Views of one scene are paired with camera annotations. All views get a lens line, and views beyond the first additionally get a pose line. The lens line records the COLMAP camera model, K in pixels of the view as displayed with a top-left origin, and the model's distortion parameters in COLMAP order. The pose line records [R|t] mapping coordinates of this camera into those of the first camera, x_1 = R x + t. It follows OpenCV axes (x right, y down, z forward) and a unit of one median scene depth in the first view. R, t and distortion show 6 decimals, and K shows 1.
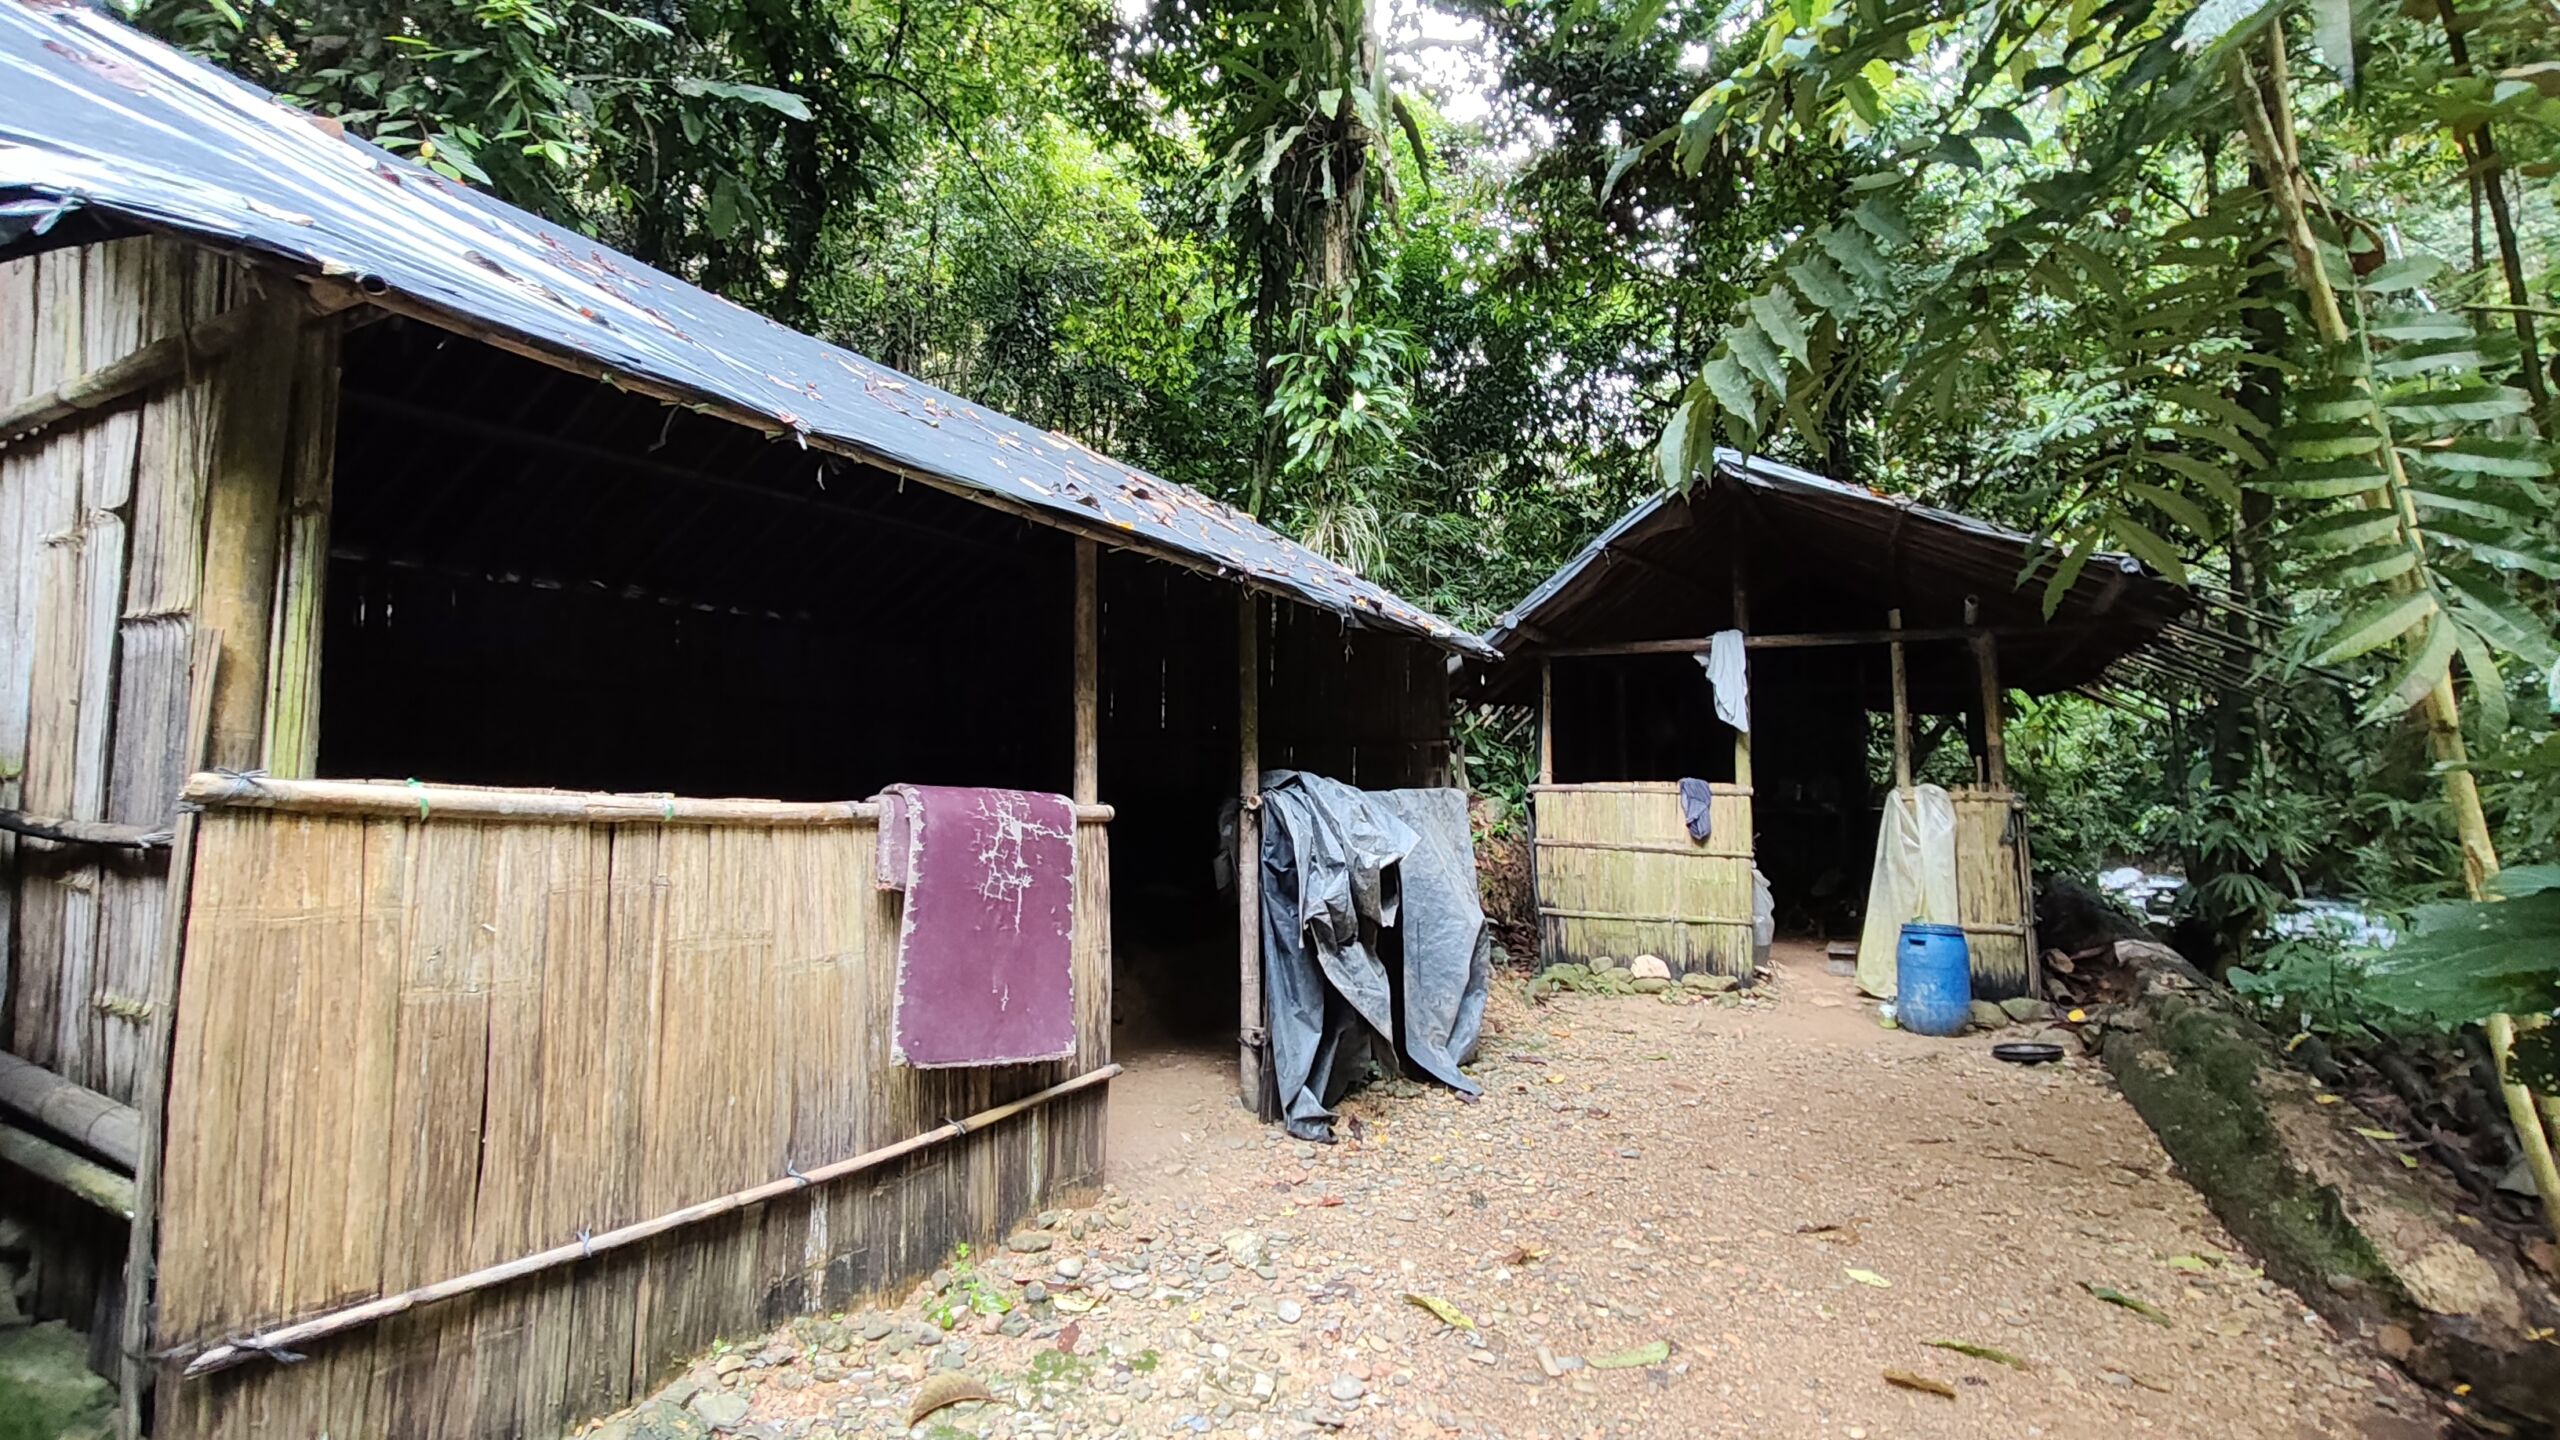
lens RADIAL K [[1157.0, 0, 1280.0], [0, 1157.0, 720.0], [0, 0, 1]] dist [0.000318, -0.000171]
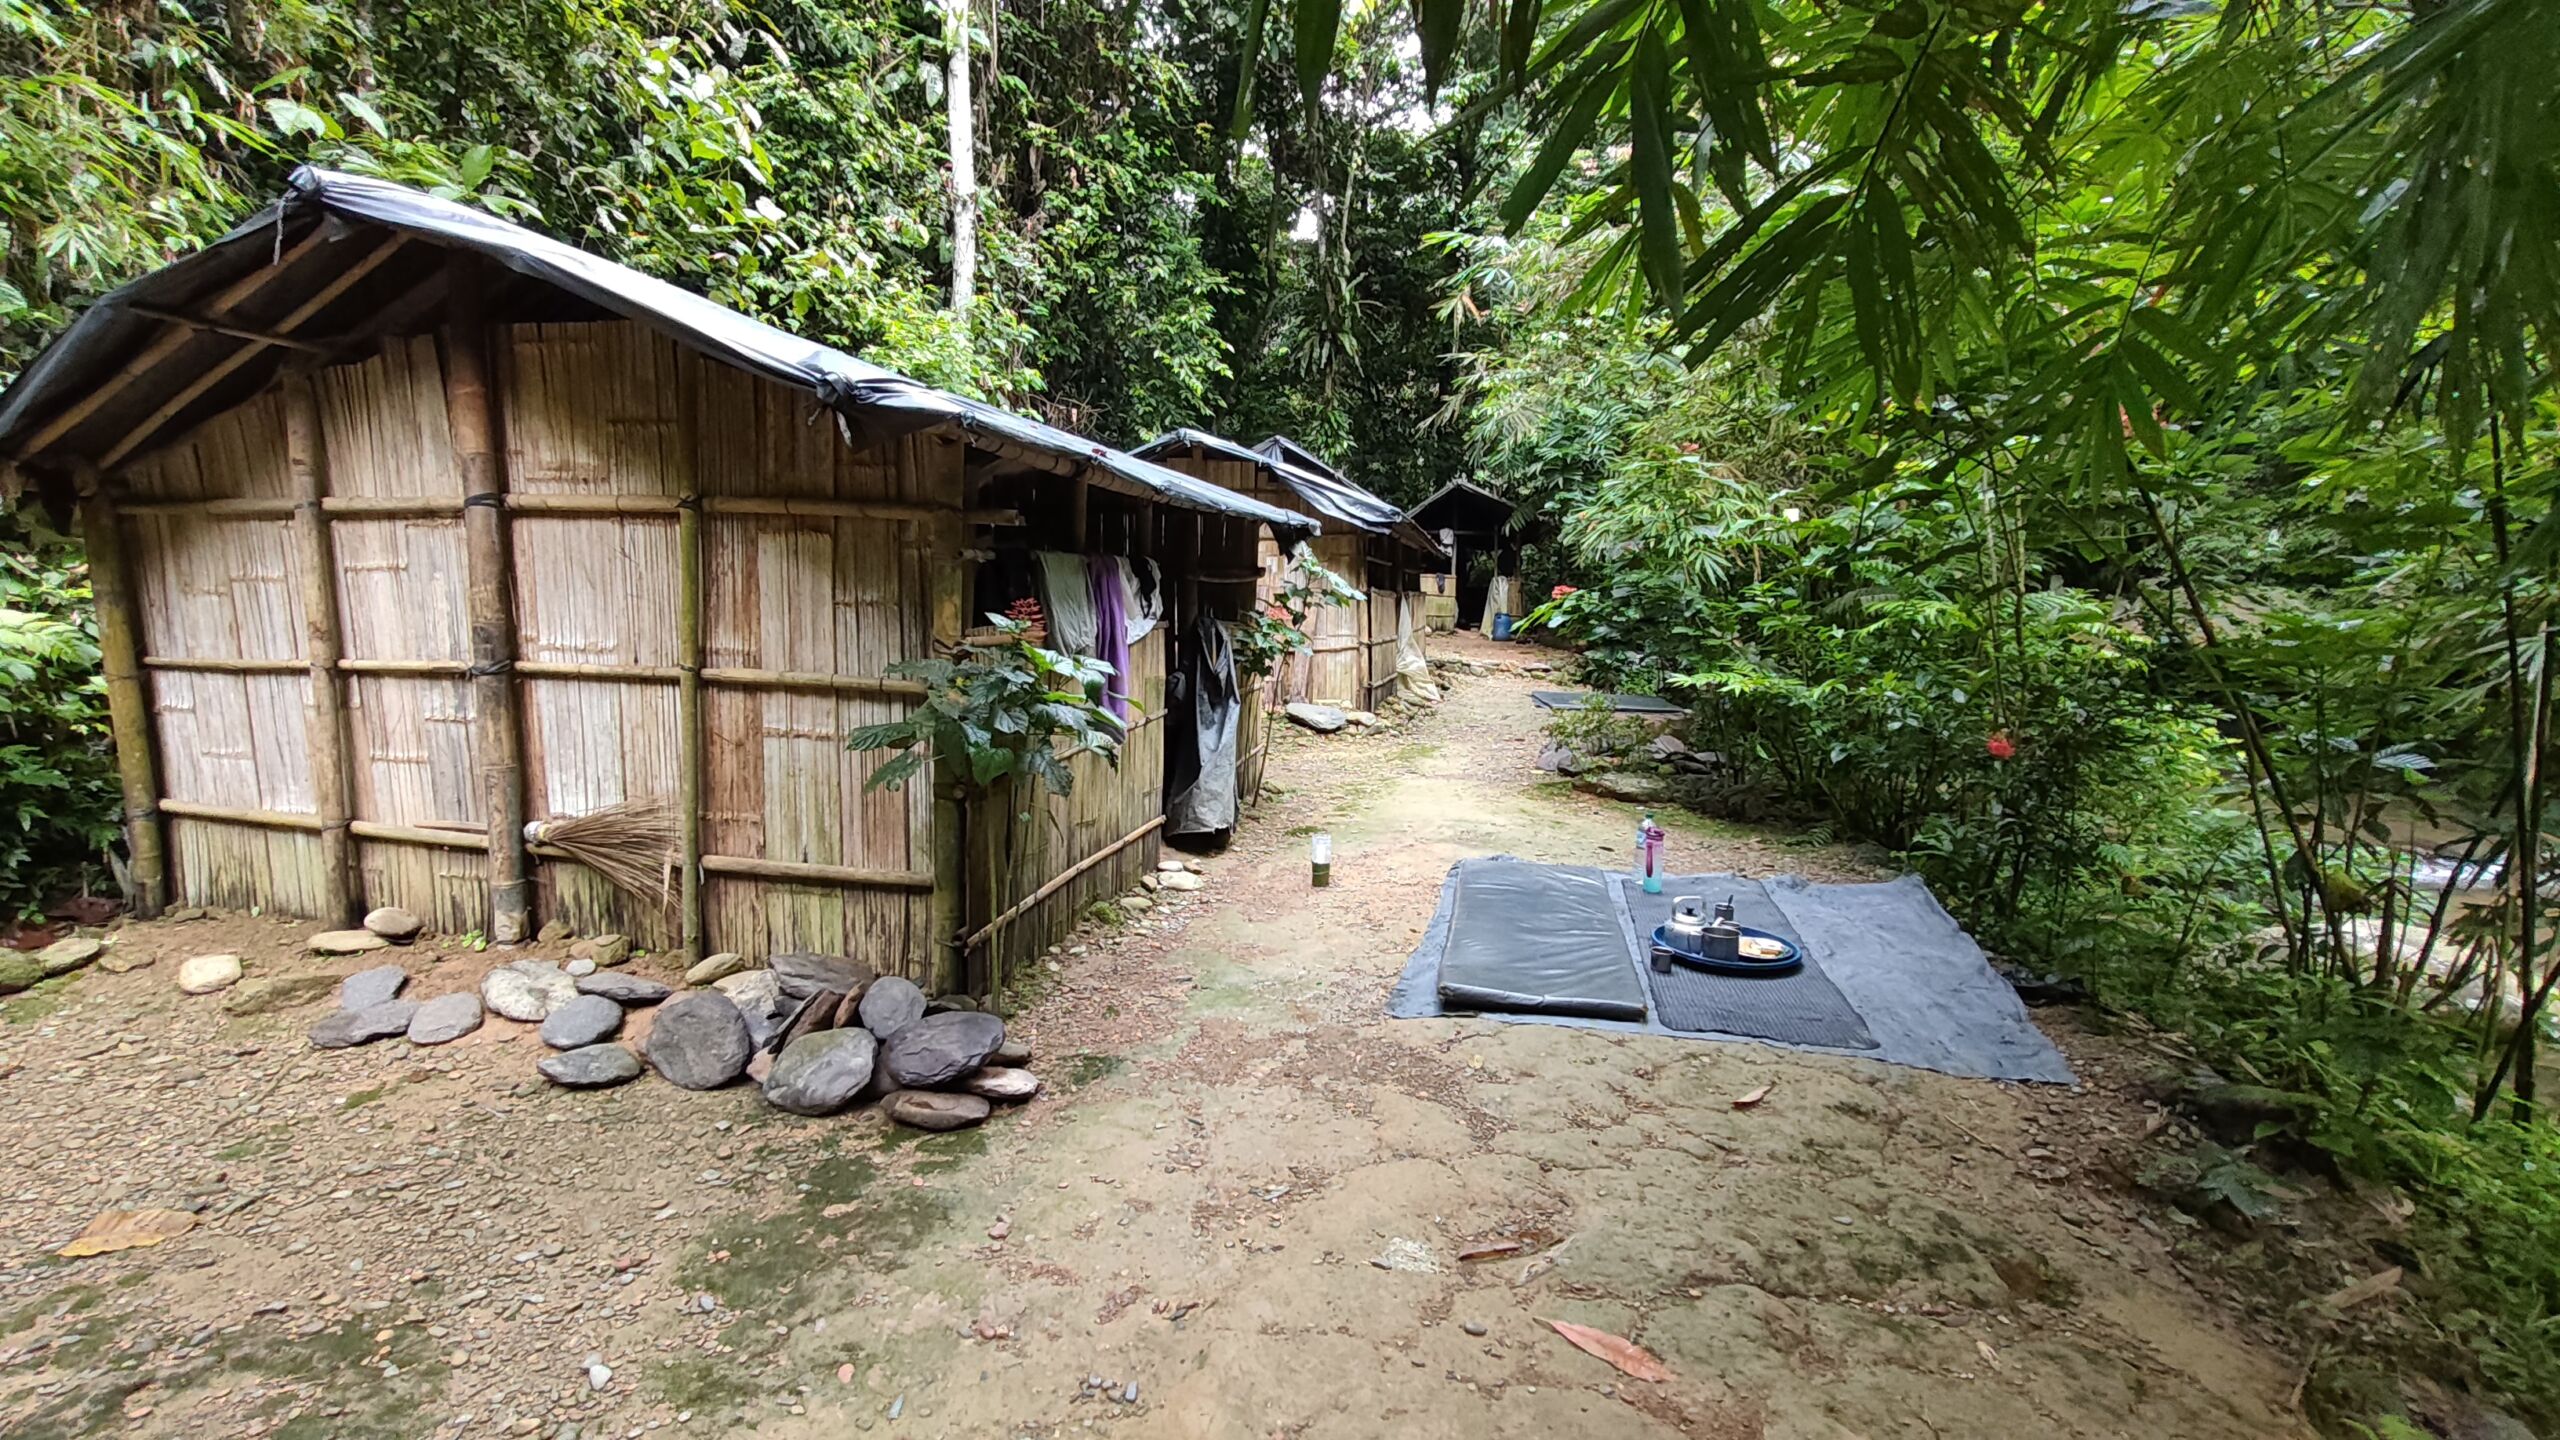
lens RADIAL K [[1157.0, 0, 1280.0], [0, 1157.0, 720.0], [0, 0, 1]] dist [0.000318, -0.000171]
pose [[0.913392, -0.035706, 0.405512, -1.456584], [-0.038802, 0.983974, 0.174040, -0.097434], [-0.405228, -0.174701, 0.897368, -1.911579]]
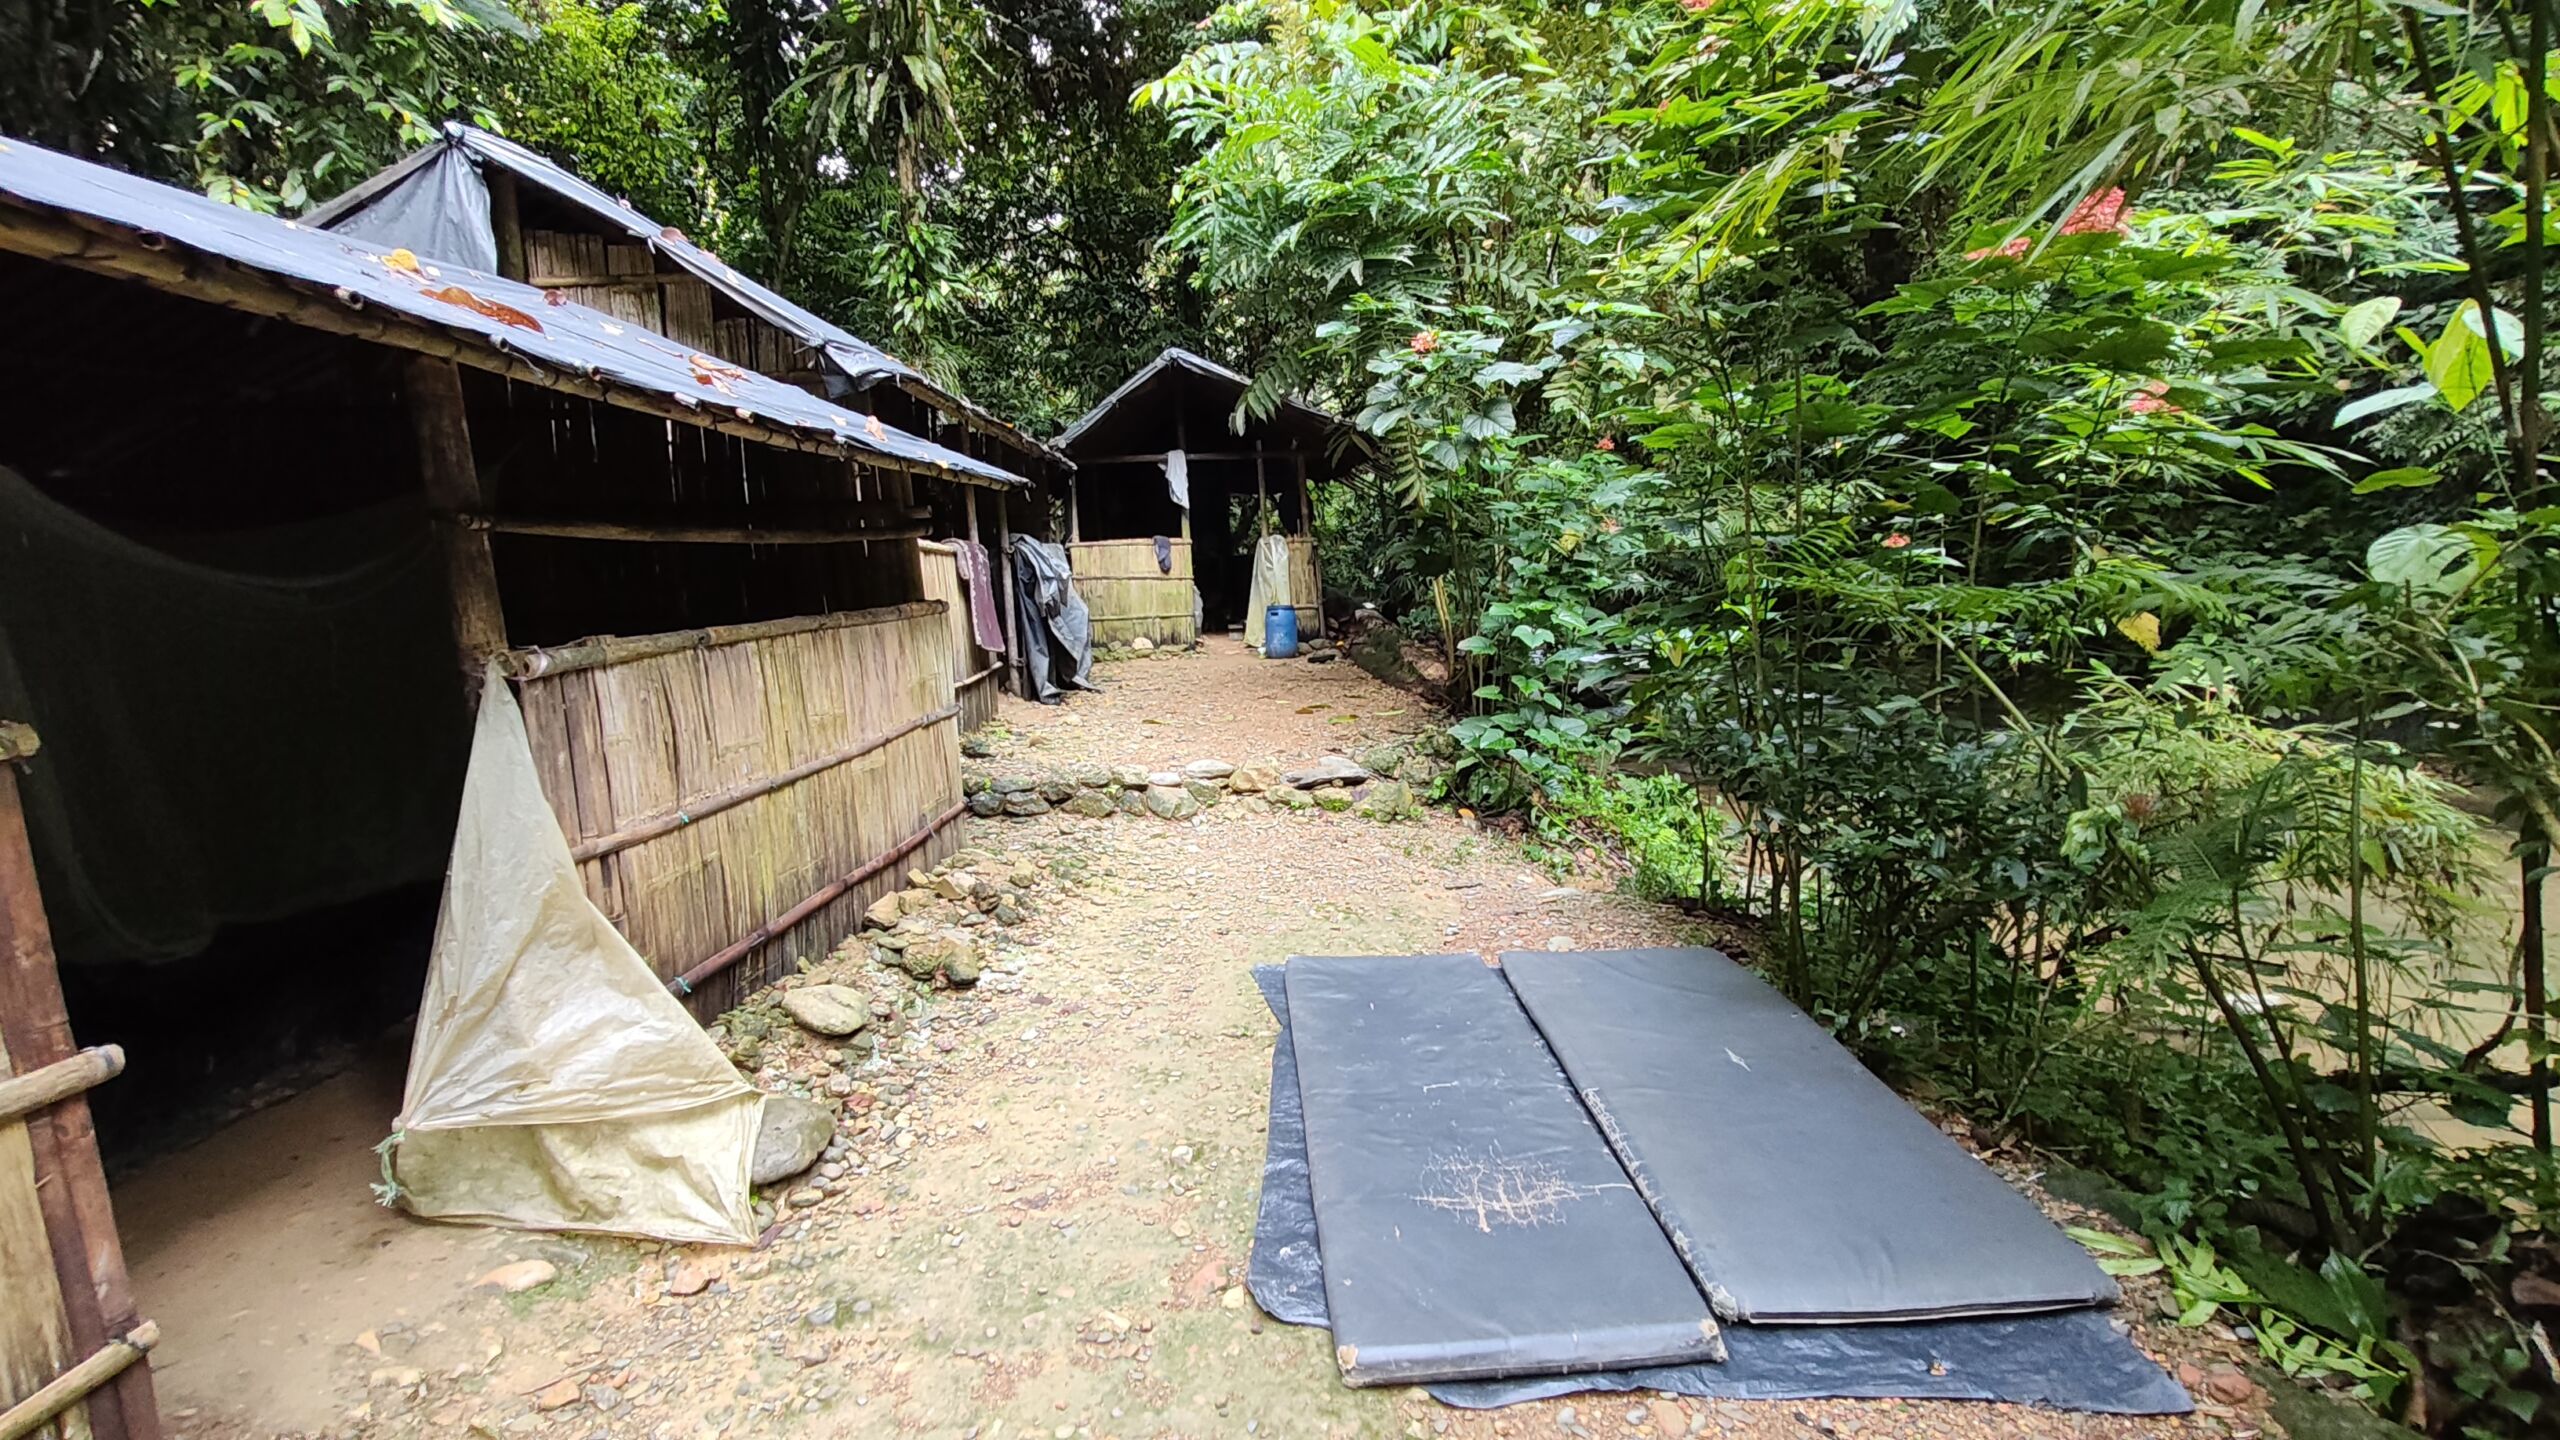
lens RADIAL K [[1157.0, 0, 1280.0], [0, 1157.0, 720.0], [0, 0, 1]] dist [0.000318, -0.000171]
pose [[0.848219, -0.111948, 0.517680, -0.436914], [0.010242, 0.980692, 0.195293, -0.016801], [-0.529547, -0.160349, 0.832988, -0.615288]]
